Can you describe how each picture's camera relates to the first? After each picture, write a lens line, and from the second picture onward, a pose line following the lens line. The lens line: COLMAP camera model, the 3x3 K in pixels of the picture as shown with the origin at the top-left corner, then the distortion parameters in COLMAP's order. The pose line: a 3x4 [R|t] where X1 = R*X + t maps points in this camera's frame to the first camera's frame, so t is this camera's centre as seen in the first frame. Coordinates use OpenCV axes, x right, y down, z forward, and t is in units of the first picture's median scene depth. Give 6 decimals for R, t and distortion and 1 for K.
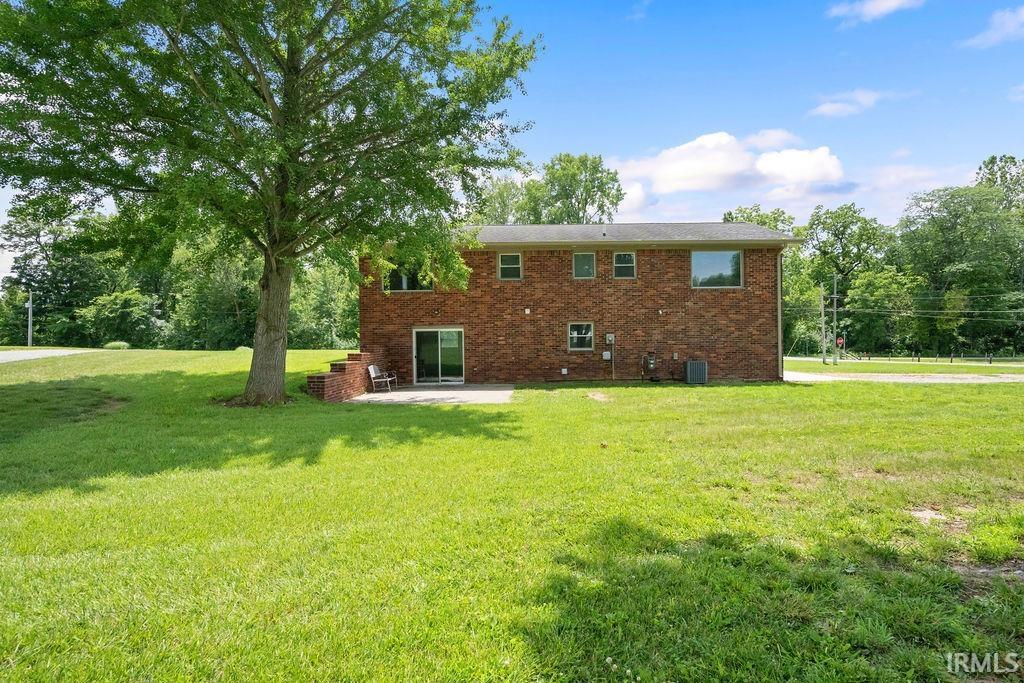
lens RADIAL K [[565.2, 0, 540.2], [0, 565.2, 343.0], [0, 0, 1]] dist [0.005992, 0.000908]
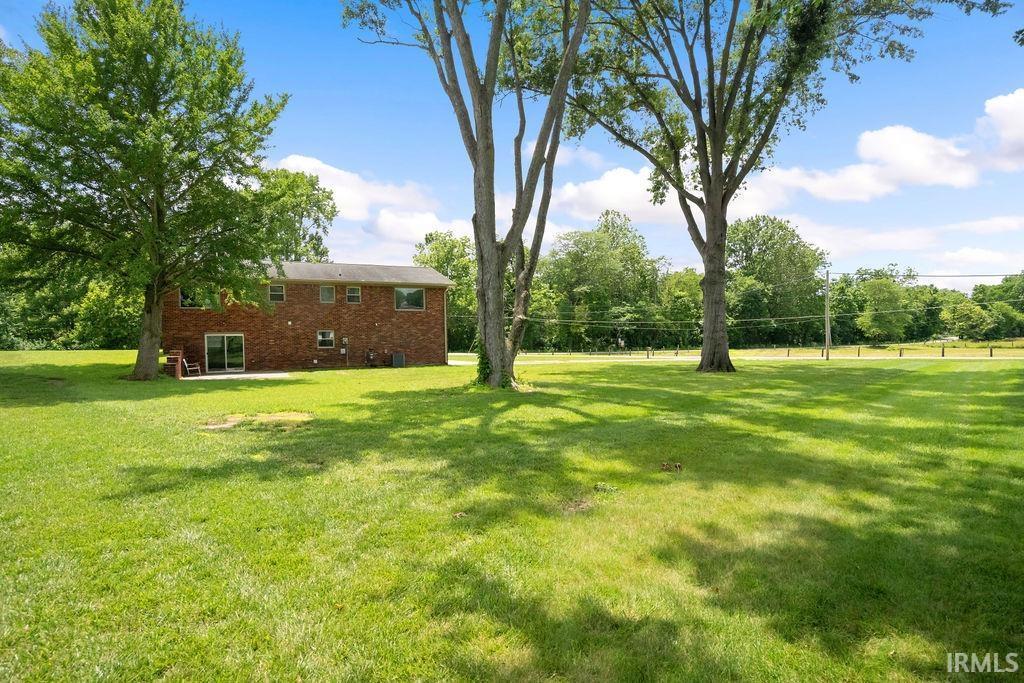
lens RADIAL K [[565.2, 0, 512.0], [0, 565.2, 342.1], [0, 0, 1]] dist [0.005992, 0.000908]
pose [[0.896549, -0.003055, 0.442934, -0.159822], [0.003444, 0.999994, -0.000074, -0.001912], [-0.442931, 0.001592, 0.896554, -0.640246]]
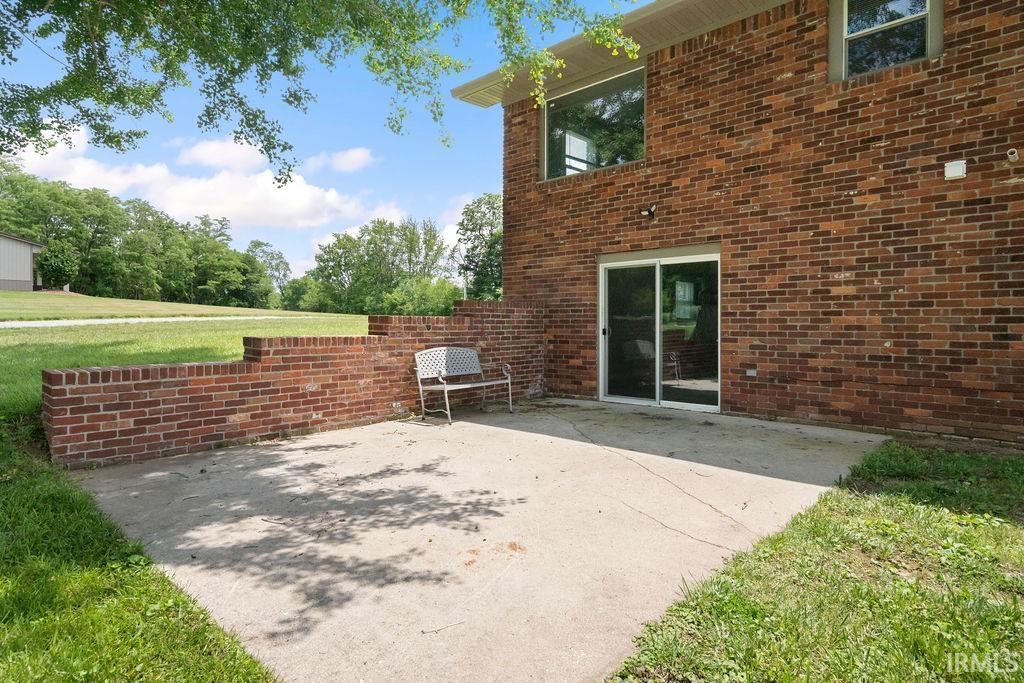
lens RADIAL K [[565.2, 0, 514.0], [0, 565.2, 330.5], [0, 0, 1]] dist [0.005992, 0.000908]
pose [[0.724514, 0.022140, -0.688904, 0.012590], [-0.013291, 0.999747, 0.018152, 0.017109], [0.689132, -0.003995, 0.724625, 0.652271]]
